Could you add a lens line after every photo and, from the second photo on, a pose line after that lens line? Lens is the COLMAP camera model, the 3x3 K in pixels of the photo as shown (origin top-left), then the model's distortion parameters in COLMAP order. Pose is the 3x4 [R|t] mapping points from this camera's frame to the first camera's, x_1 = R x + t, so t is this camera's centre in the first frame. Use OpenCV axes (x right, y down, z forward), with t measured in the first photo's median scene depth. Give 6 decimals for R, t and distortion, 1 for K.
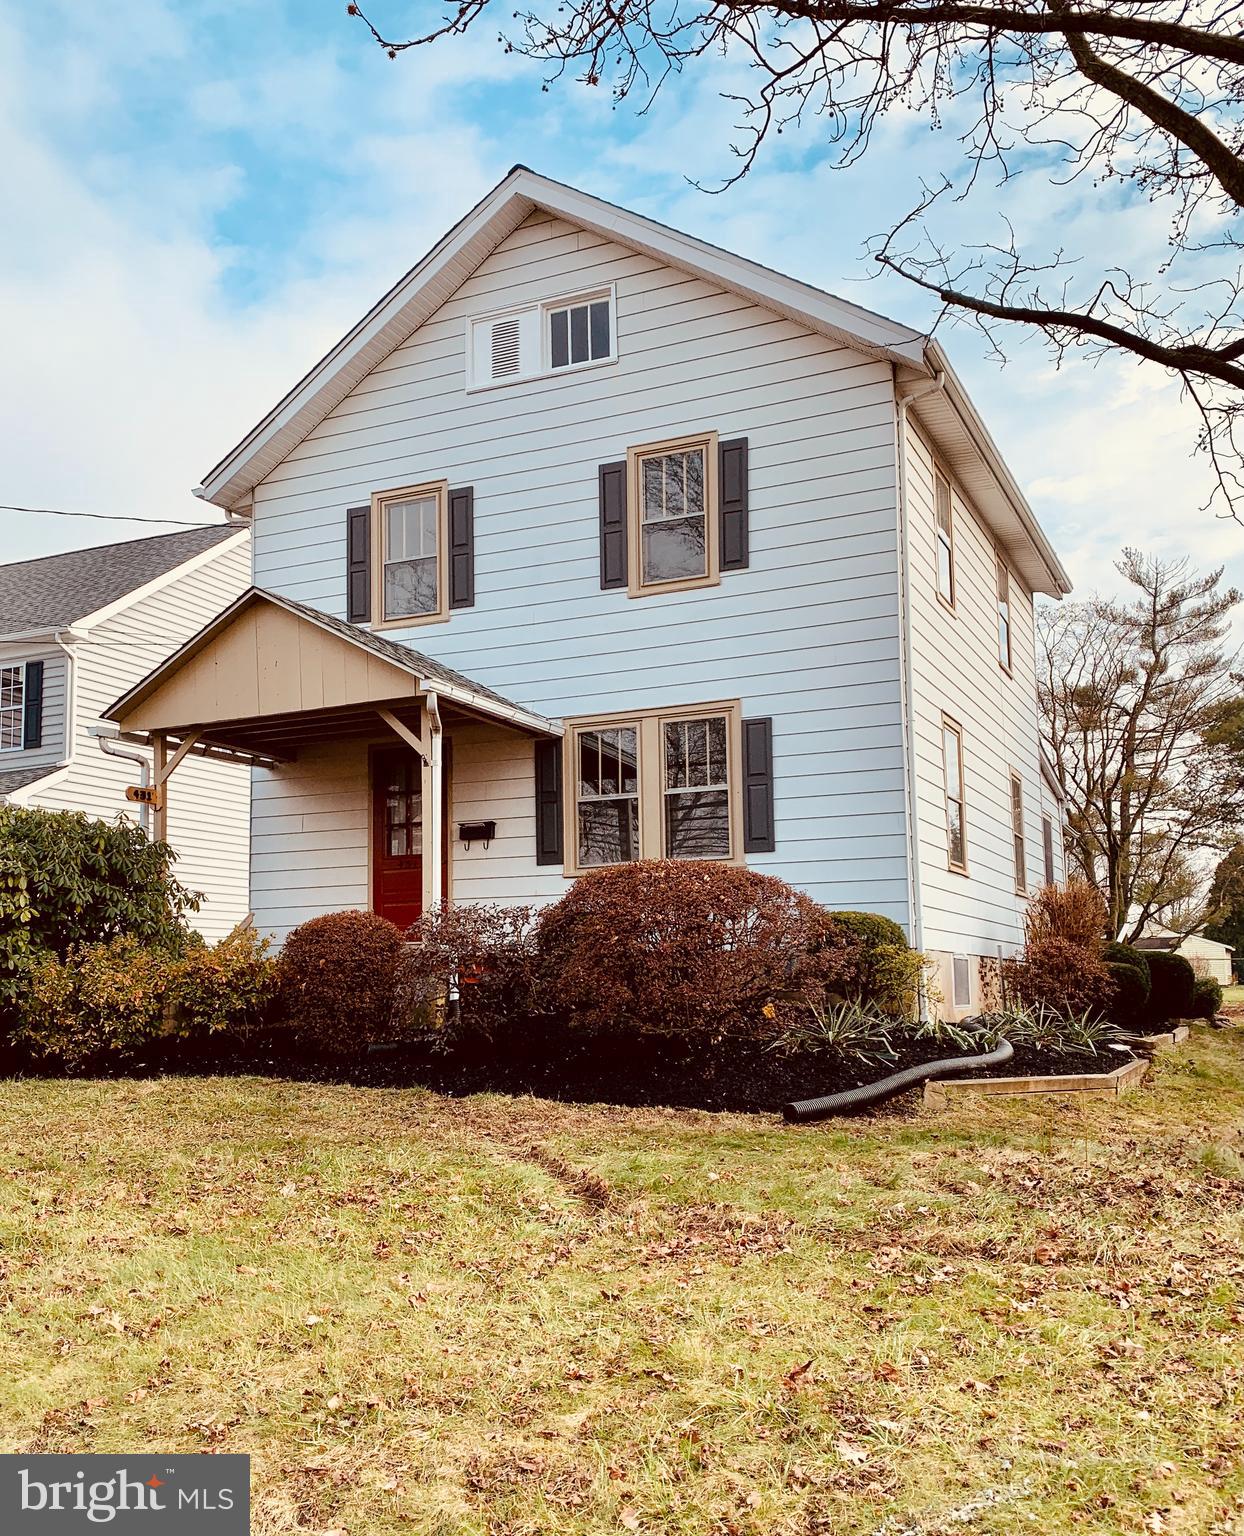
lens RADIAL K [[1457.4, 0, 622.4], [0, 1457.4, 766.7], [0, 0, 1]] dist [0.055277, 0.000000]
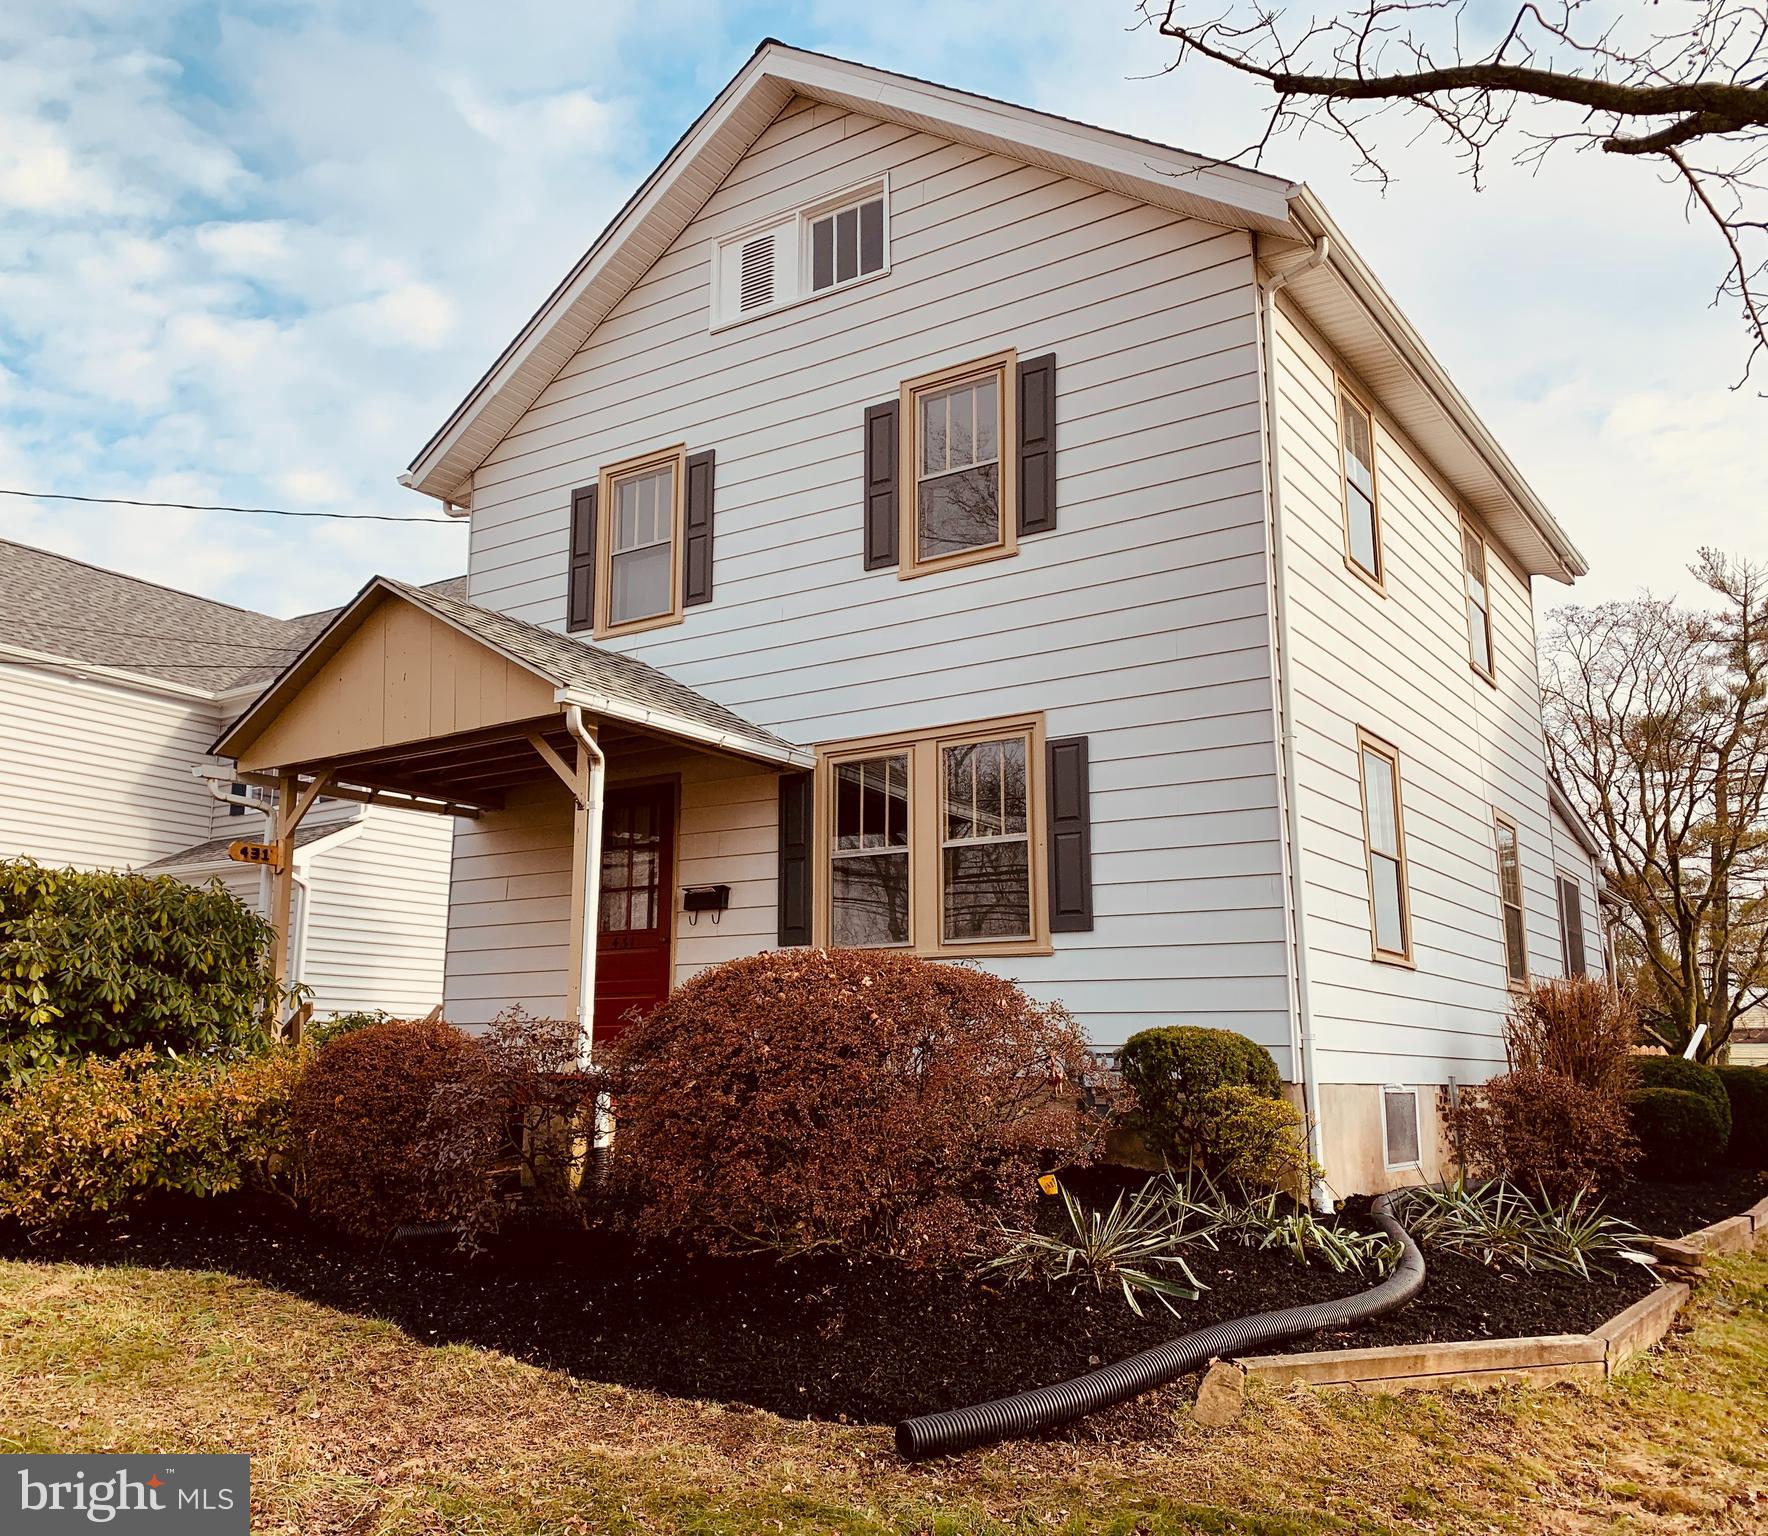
lens RADIAL K [[1545.3, 0, 829.0], [0, 1545.3, 702.4], [0, 0, 1]] dist [0.049645, -0.037731]
pose [[0.981421, -0.022832, -0.190504, 0.116356], [0.008013, 0.996905, -0.078201, 0.006390], [0.191700, 0.075221, 0.978567, 0.235911]]
